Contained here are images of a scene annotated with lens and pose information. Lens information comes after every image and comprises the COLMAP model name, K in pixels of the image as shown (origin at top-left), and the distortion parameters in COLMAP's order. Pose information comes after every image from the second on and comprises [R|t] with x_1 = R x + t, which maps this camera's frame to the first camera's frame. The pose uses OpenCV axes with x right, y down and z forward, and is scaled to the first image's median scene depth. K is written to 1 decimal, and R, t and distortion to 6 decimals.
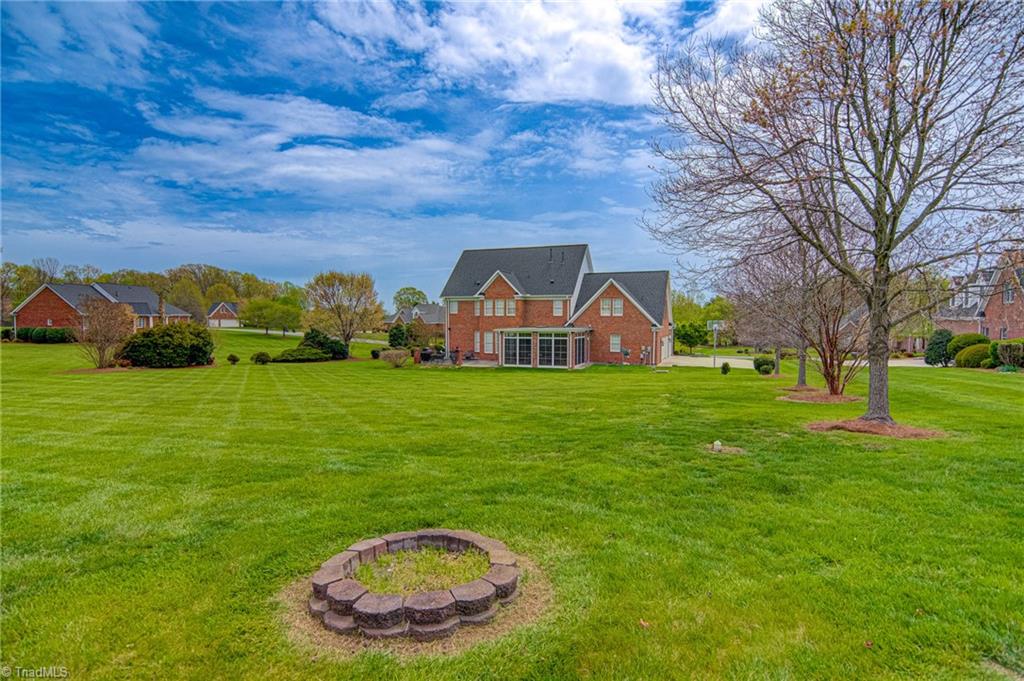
lens RADIAL K [[560.4, 0, 512.0], [0, 560.4, 340.5], [0, 0, 1]] dist [0.000820, 0.000119]
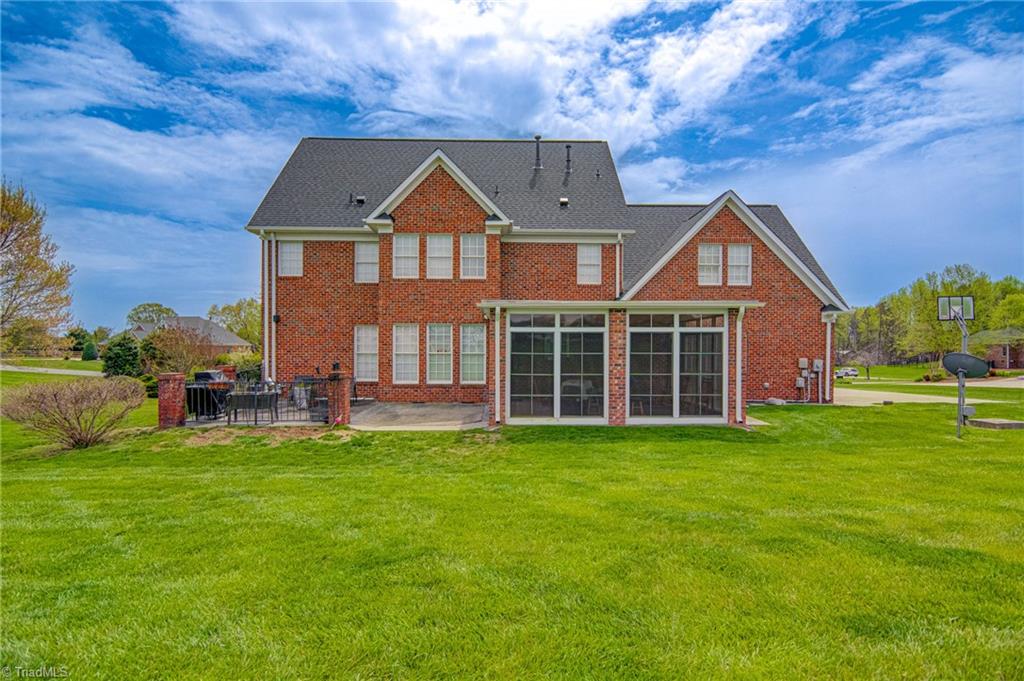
lens RADIAL K [[560.4, 0, 512.0], [0, 560.4, 340.5], [0, 0, 1]] dist [0.000820, 0.000119]
pose [[0.925291, 0.006938, 0.379194, -0.115787], [0.014574, 0.998444, -0.053831, 0.015468], [-0.378977, 0.055336, 0.923750, 0.660032]]
